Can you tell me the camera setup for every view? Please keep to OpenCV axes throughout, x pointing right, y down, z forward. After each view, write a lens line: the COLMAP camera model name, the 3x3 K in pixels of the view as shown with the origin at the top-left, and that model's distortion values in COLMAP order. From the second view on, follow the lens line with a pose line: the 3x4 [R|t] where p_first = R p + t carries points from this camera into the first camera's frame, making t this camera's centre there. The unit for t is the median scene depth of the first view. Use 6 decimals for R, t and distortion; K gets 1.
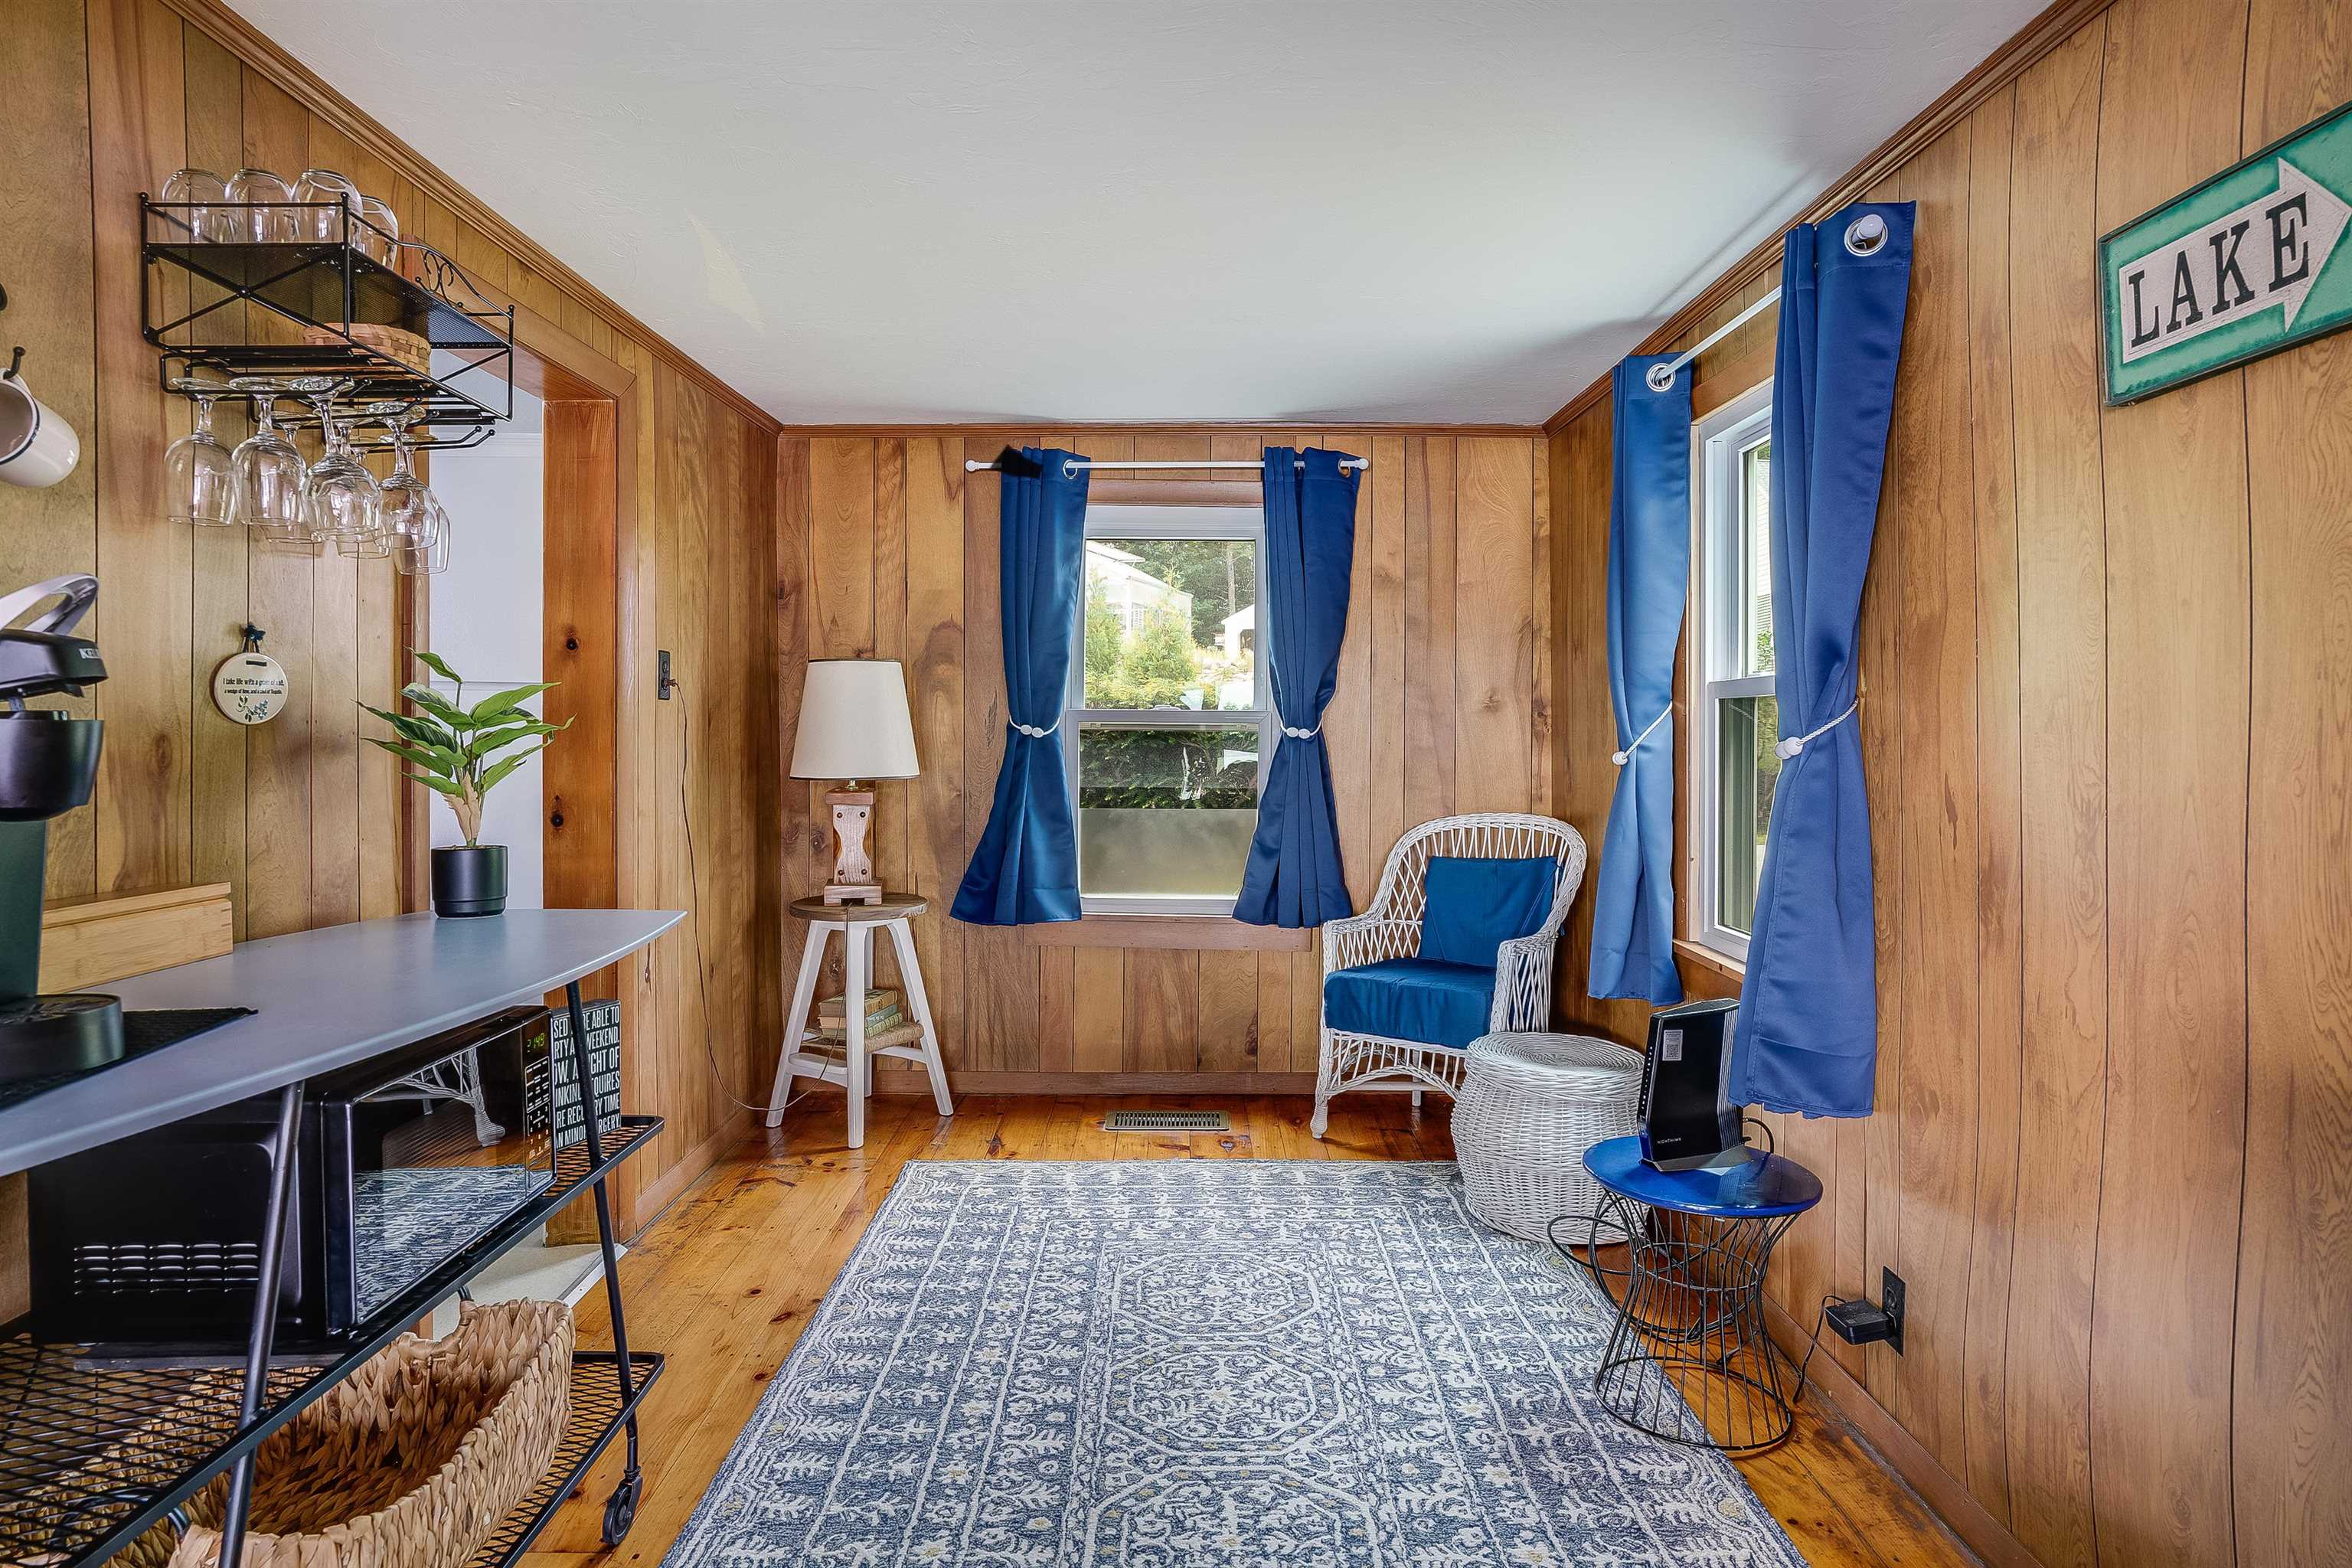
lens RADIAL K [[1422.0, 0, 1171.9], [0, 1422.0, 762.5], [0, 0, 1]] dist [0.002514, 0.002885]
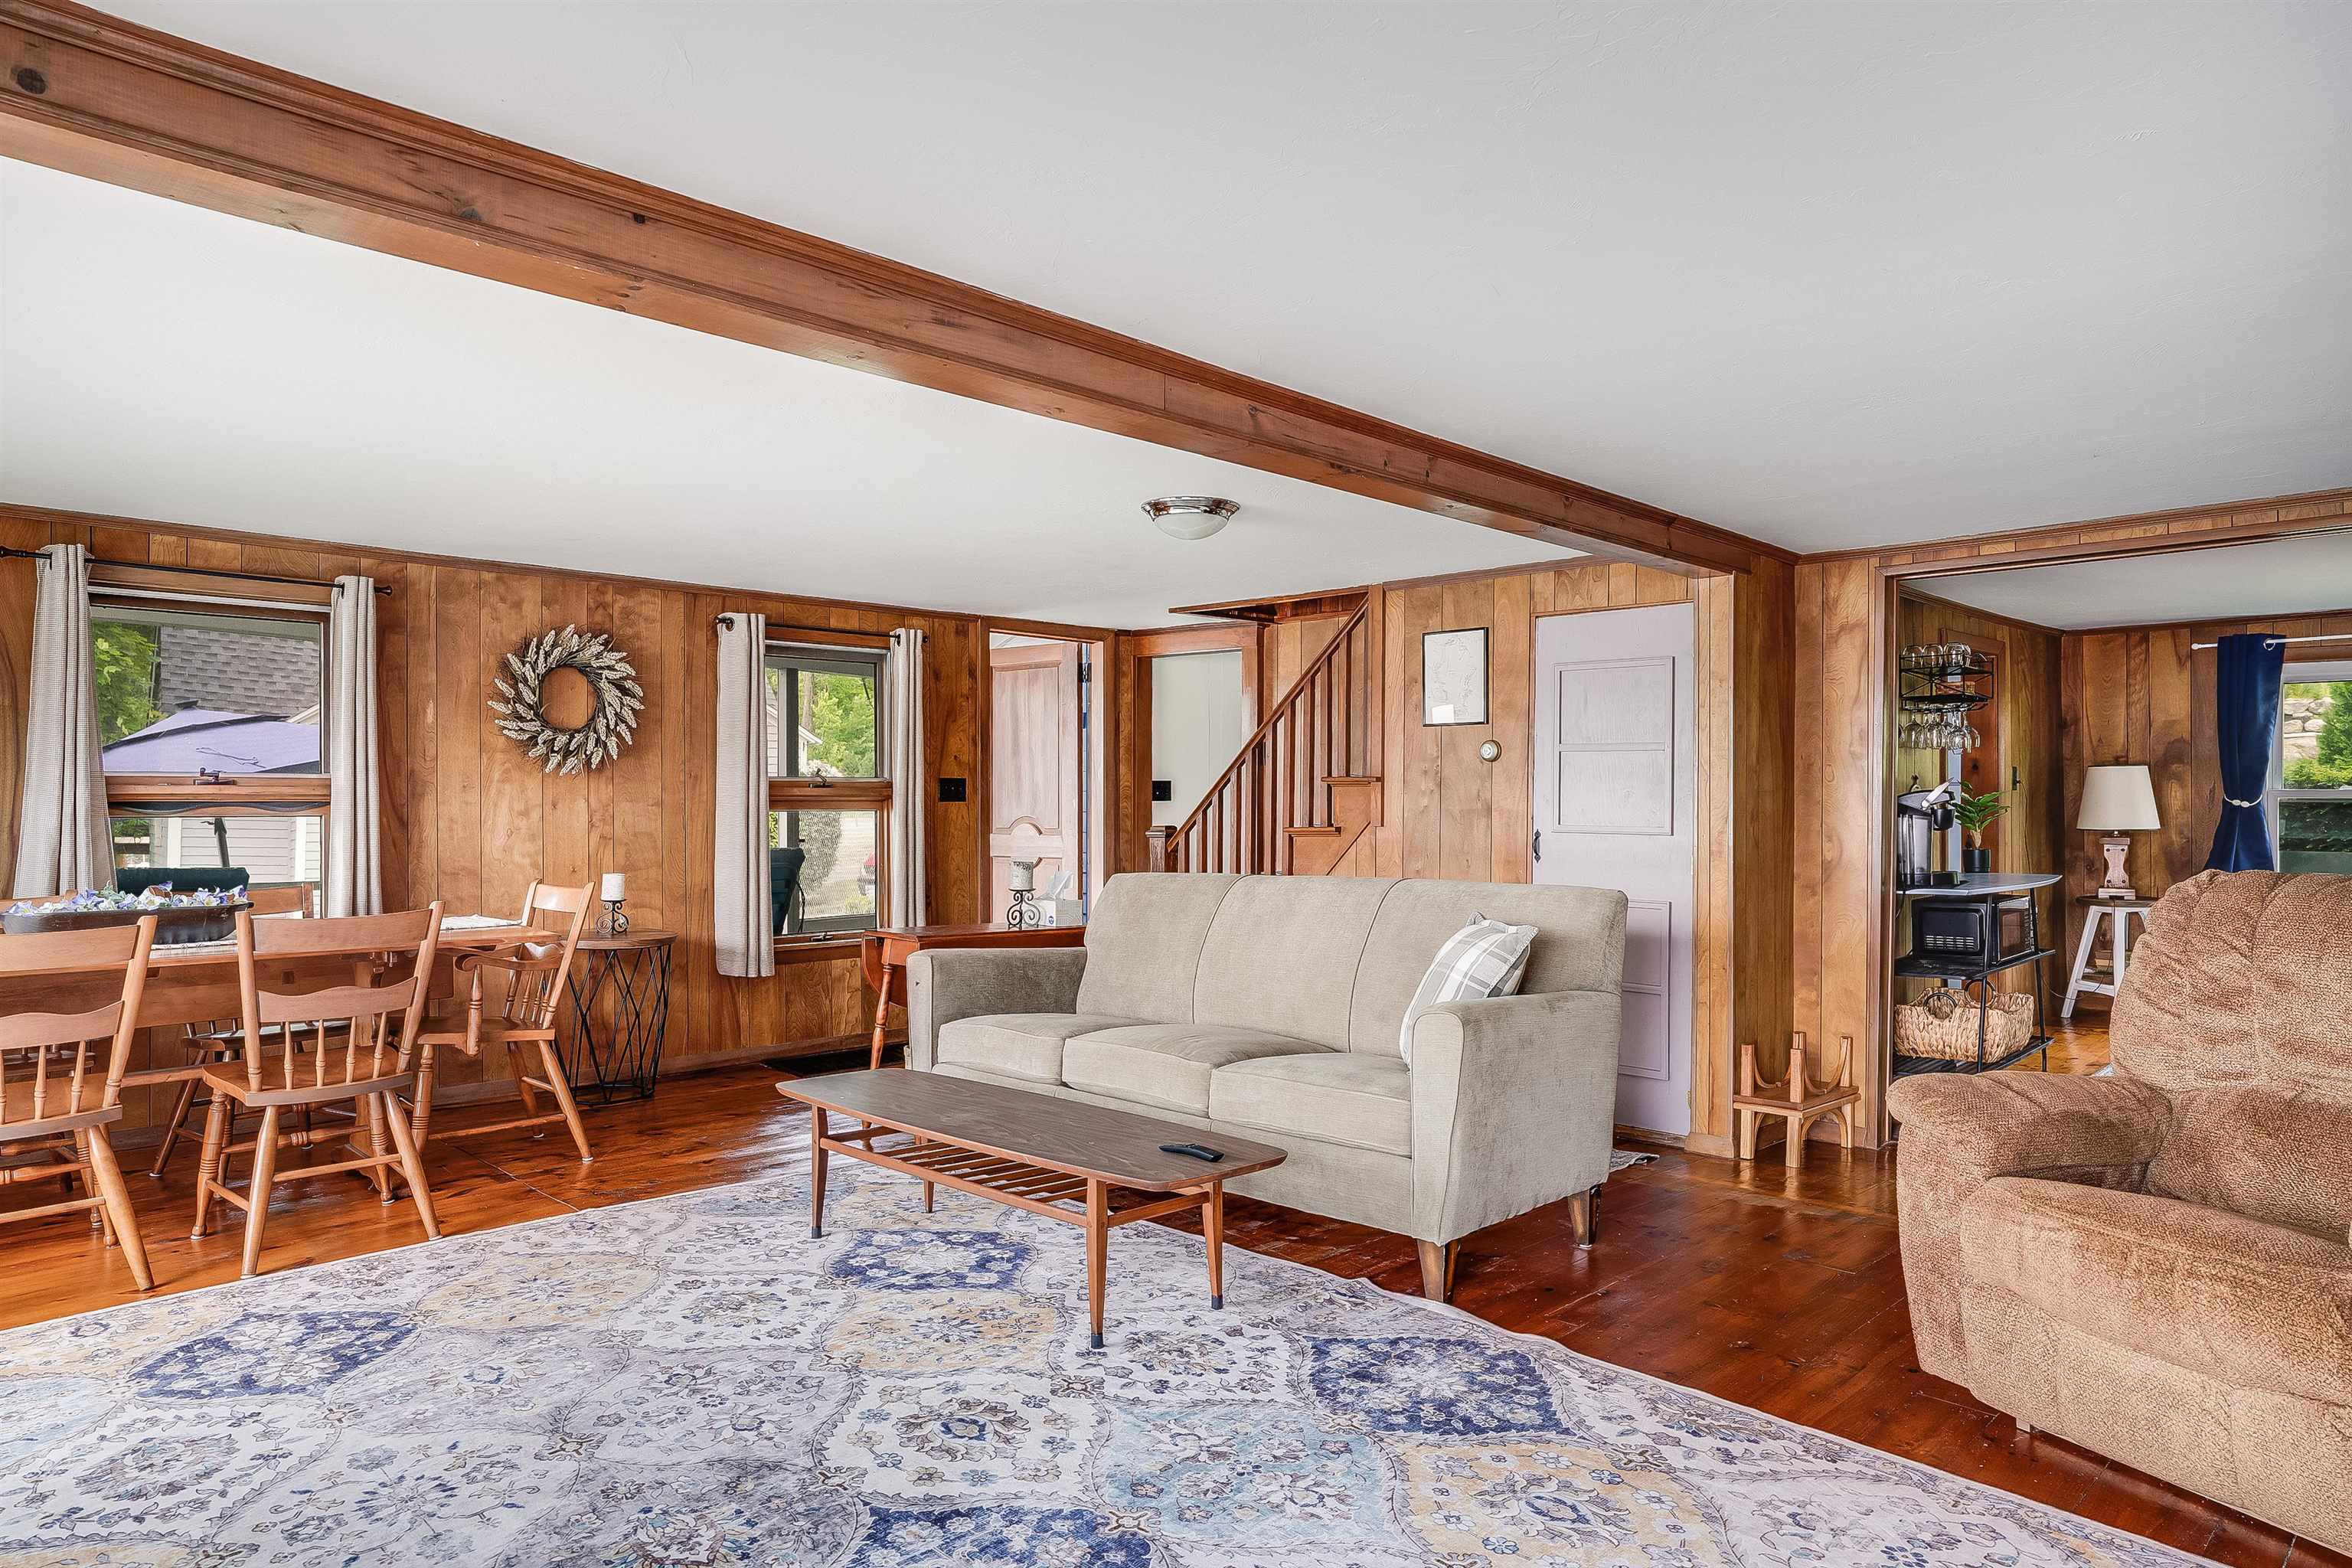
lens RADIAL K [[1422.0, 0, 1166.9], [0, 1422.0, 789.3], [0, 0, 1]] dist [0.002514, 0.002885]
pose [[0.713847, -0.006903, -0.700268, 0.172959], [-0.007213, 0.999826, -0.017209, -0.000652], [0.700265, 0.017336, 0.713673, -1.075339]]
